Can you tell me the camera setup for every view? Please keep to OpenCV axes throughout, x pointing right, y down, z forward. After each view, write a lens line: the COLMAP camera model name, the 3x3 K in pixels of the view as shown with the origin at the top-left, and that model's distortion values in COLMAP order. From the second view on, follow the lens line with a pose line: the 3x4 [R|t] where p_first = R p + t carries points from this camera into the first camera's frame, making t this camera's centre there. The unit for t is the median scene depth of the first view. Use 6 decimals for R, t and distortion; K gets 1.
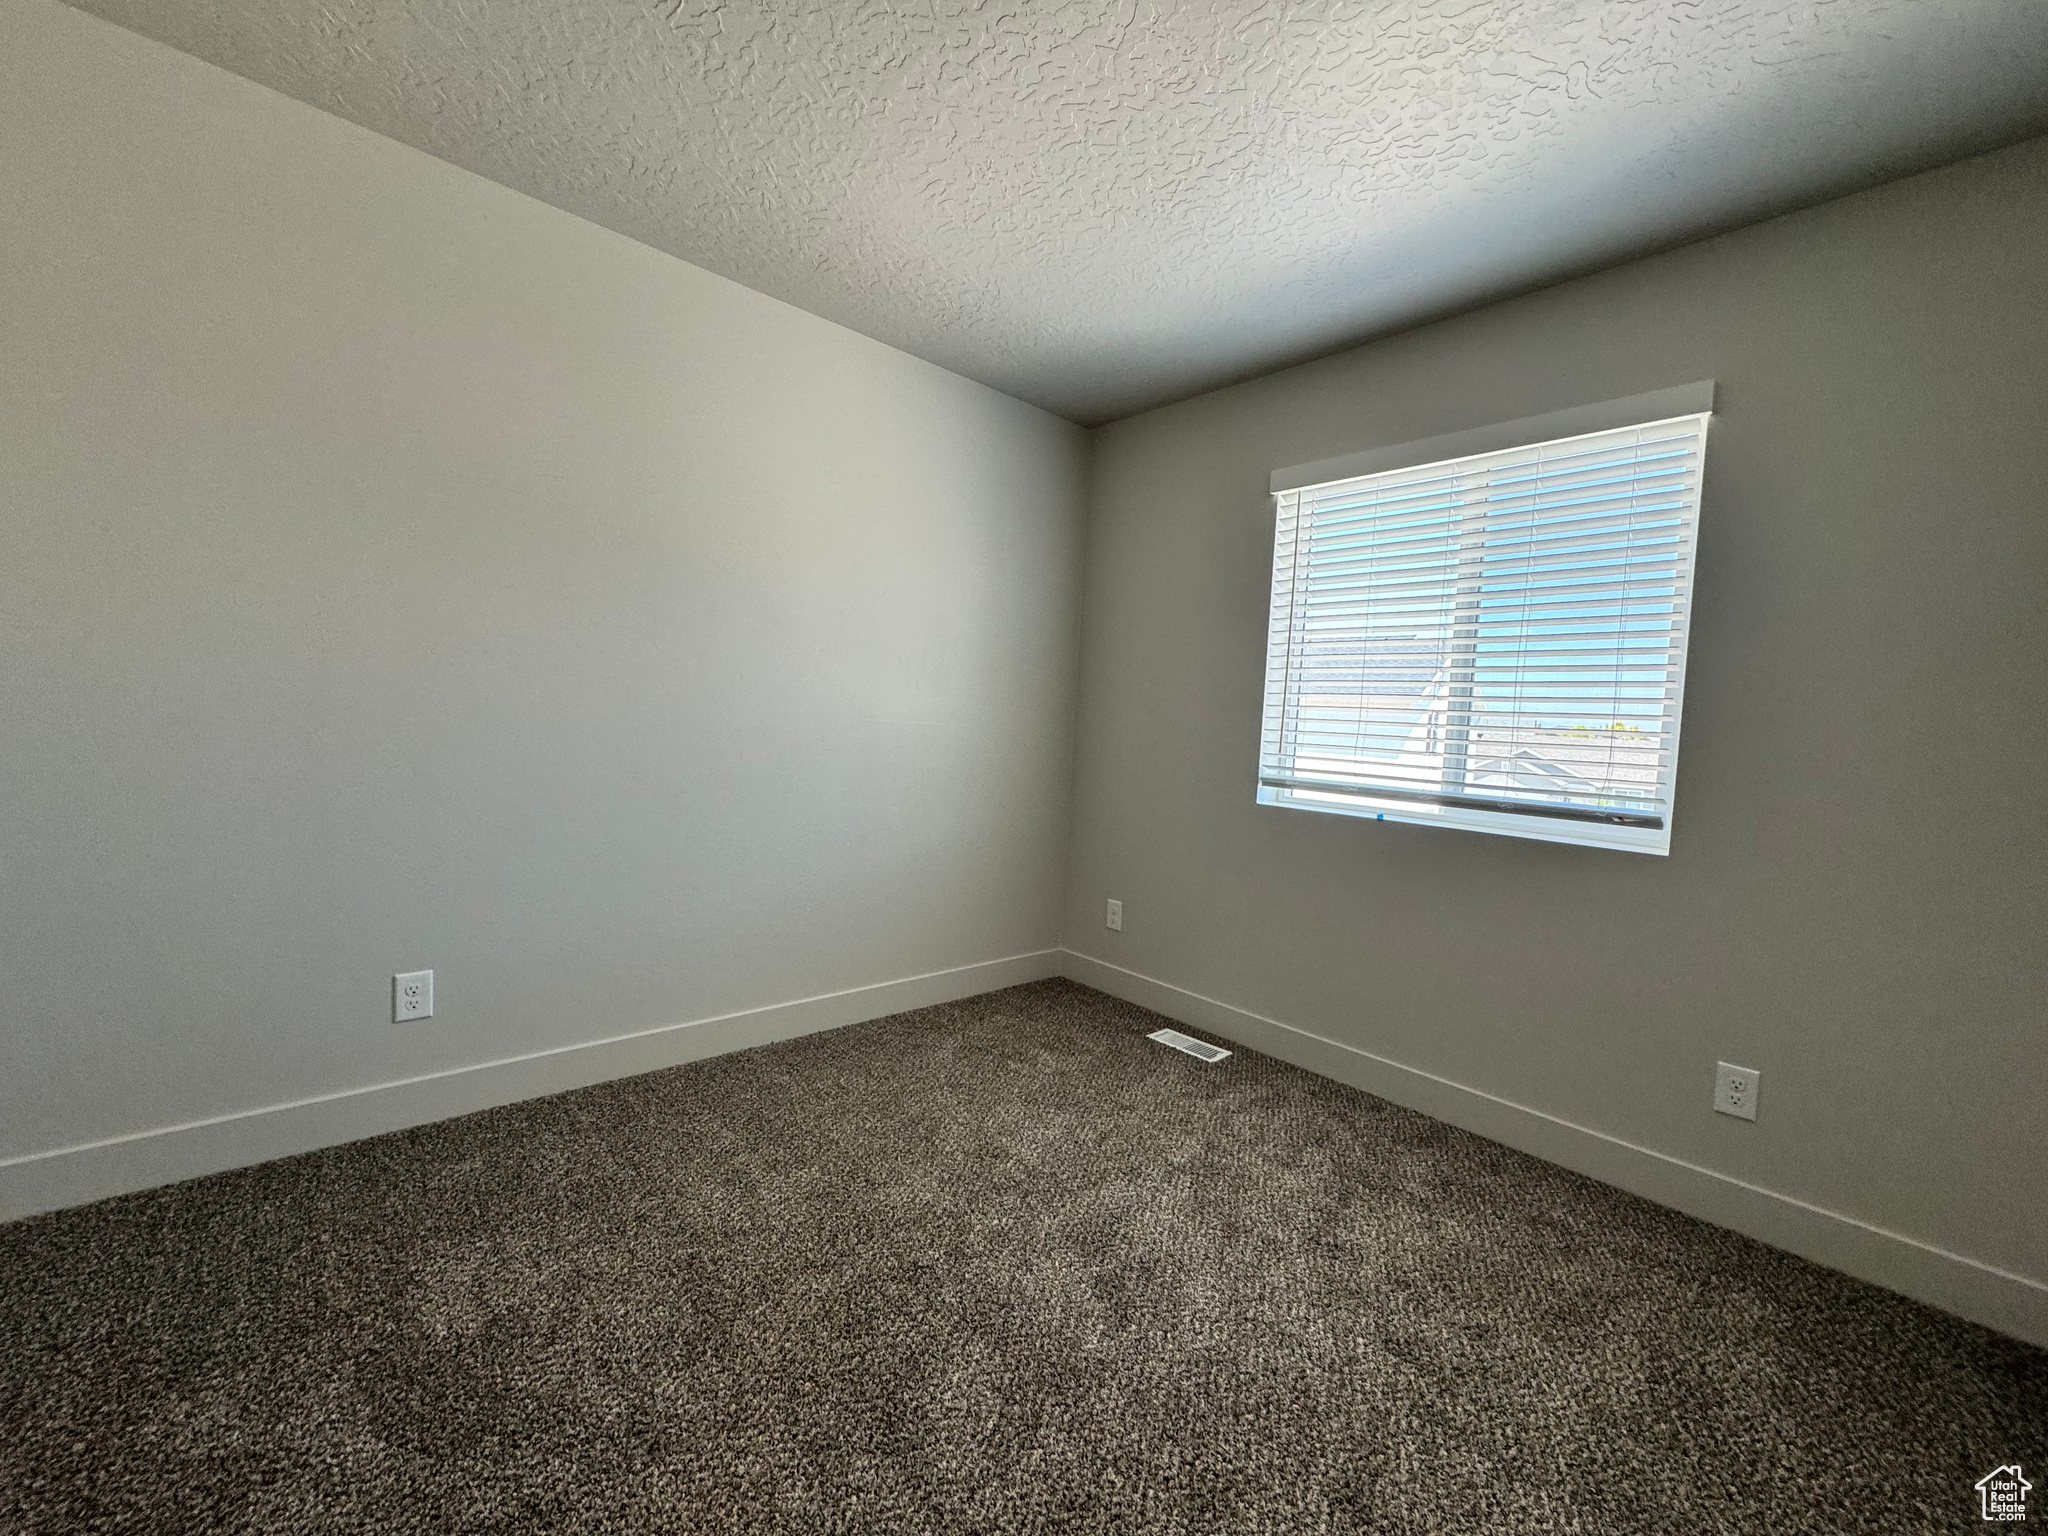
lens RADIAL K [[818.3, 0, 1027.1], [0, 818.3, 759.7], [0, 0, 1]] dist [-0.002577, 0.000221]
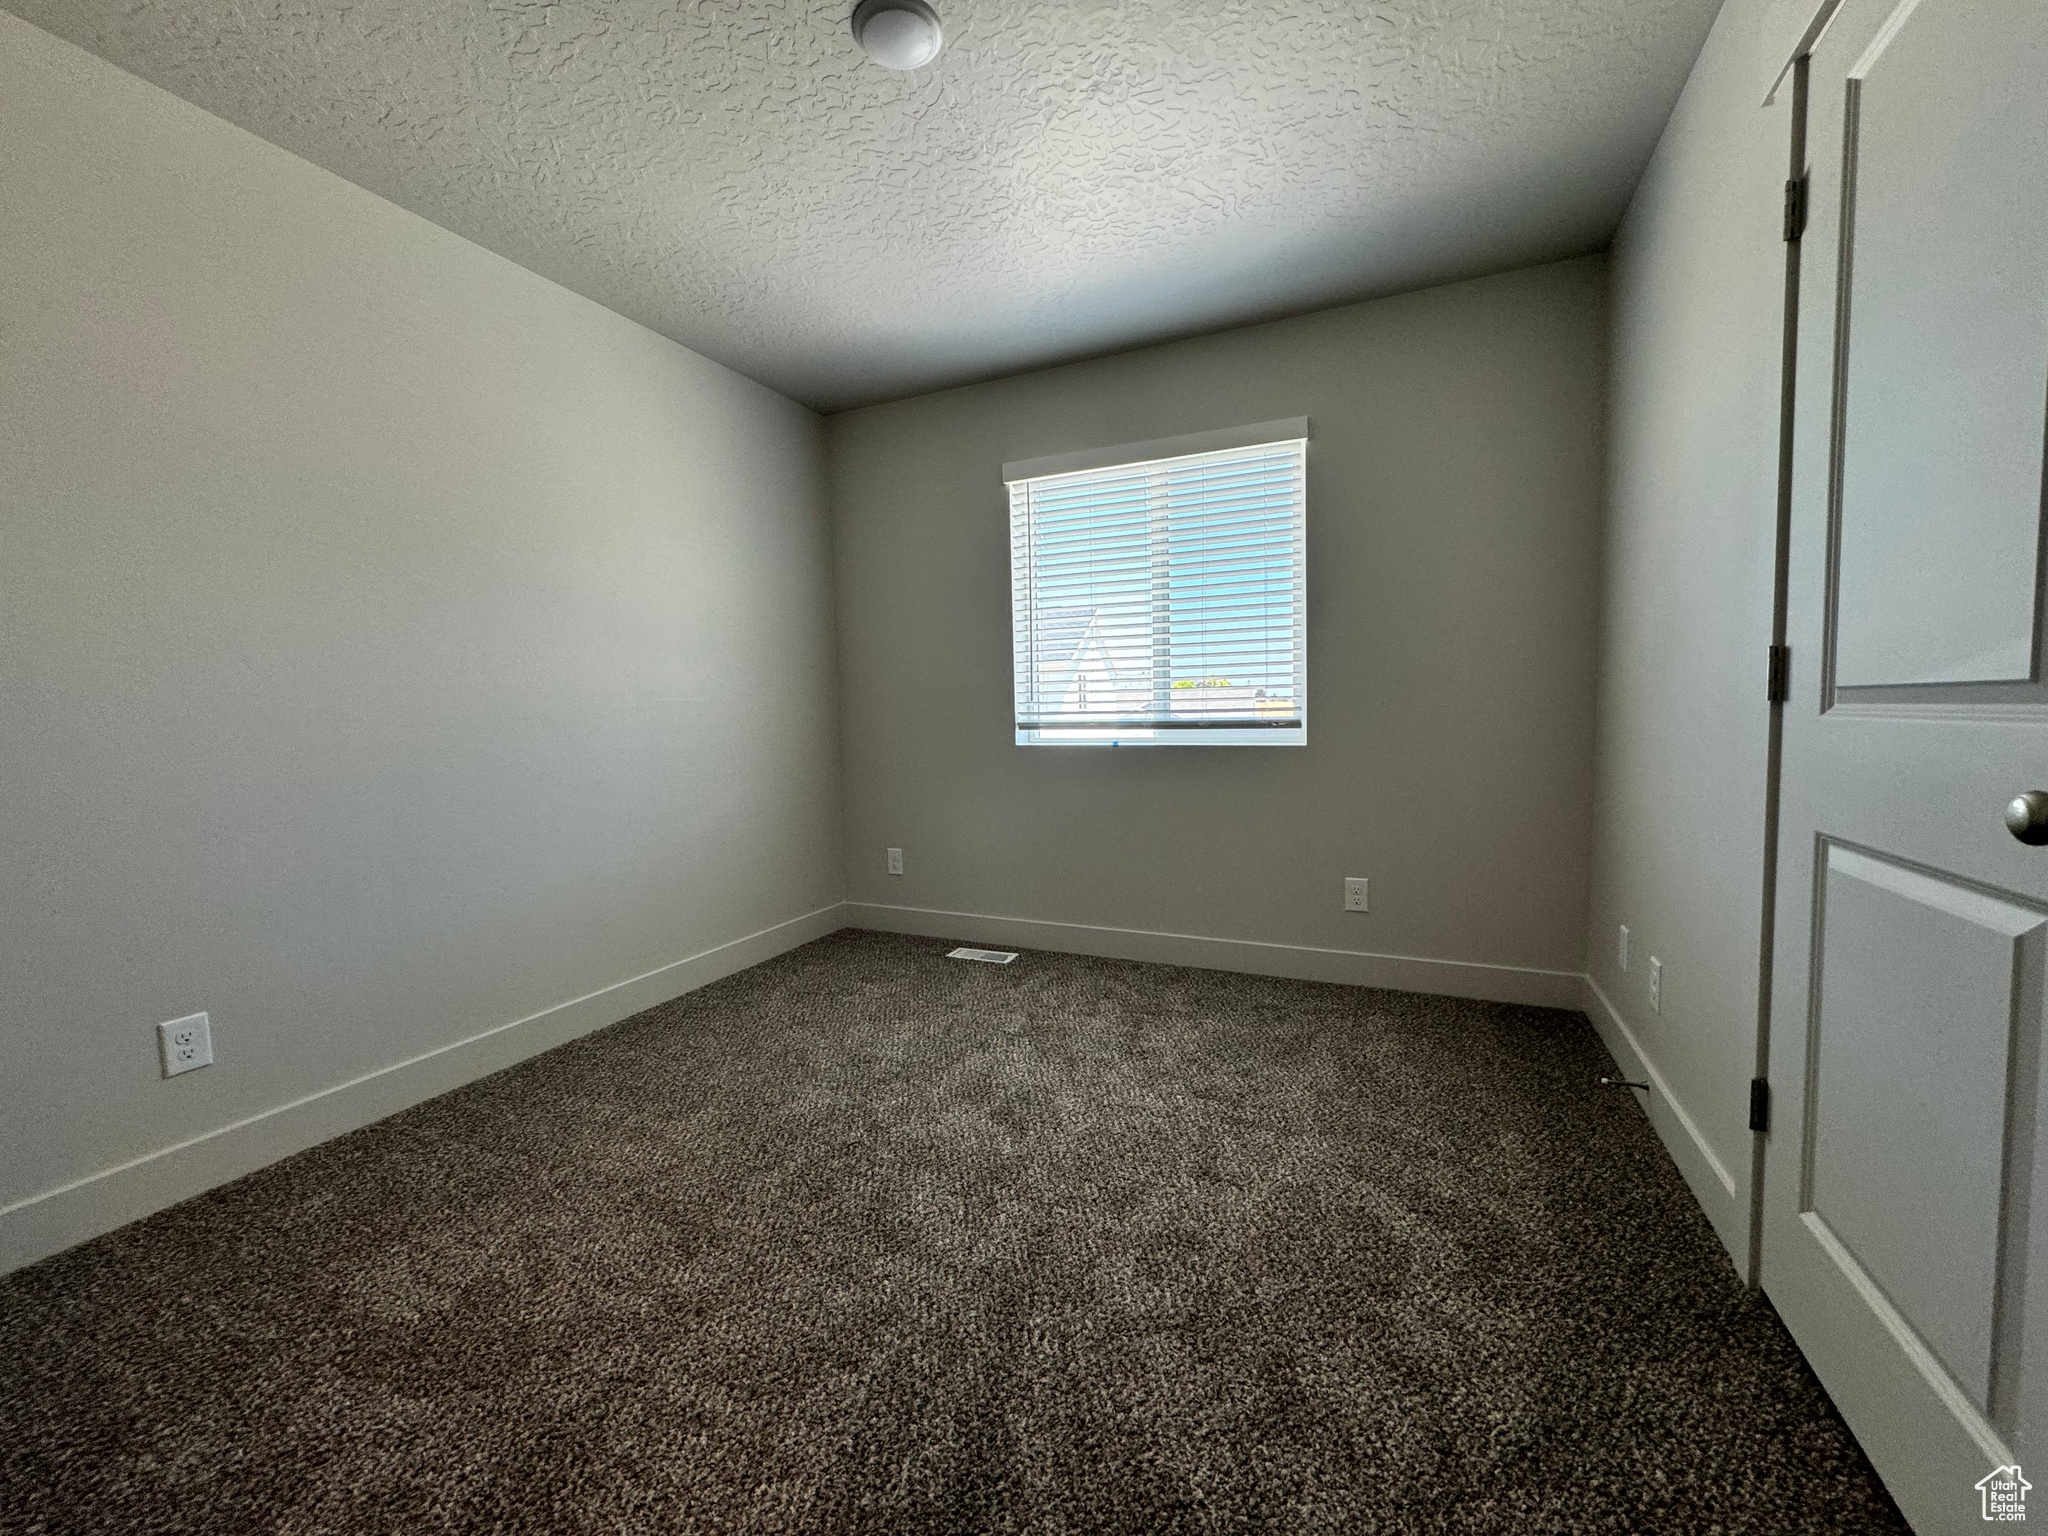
lens RADIAL K [[818.3, 0, 1027.1], [0, 818.3, 759.7], [0, 0, 1]] dist [-0.002577, 0.000221]
pose [[0.915734, -0.102521, 0.388485, -0.239787], [0.092906, 0.994724, 0.043512, 0.033823], [-0.390896, -0.003753, 0.920427, -0.145865]]
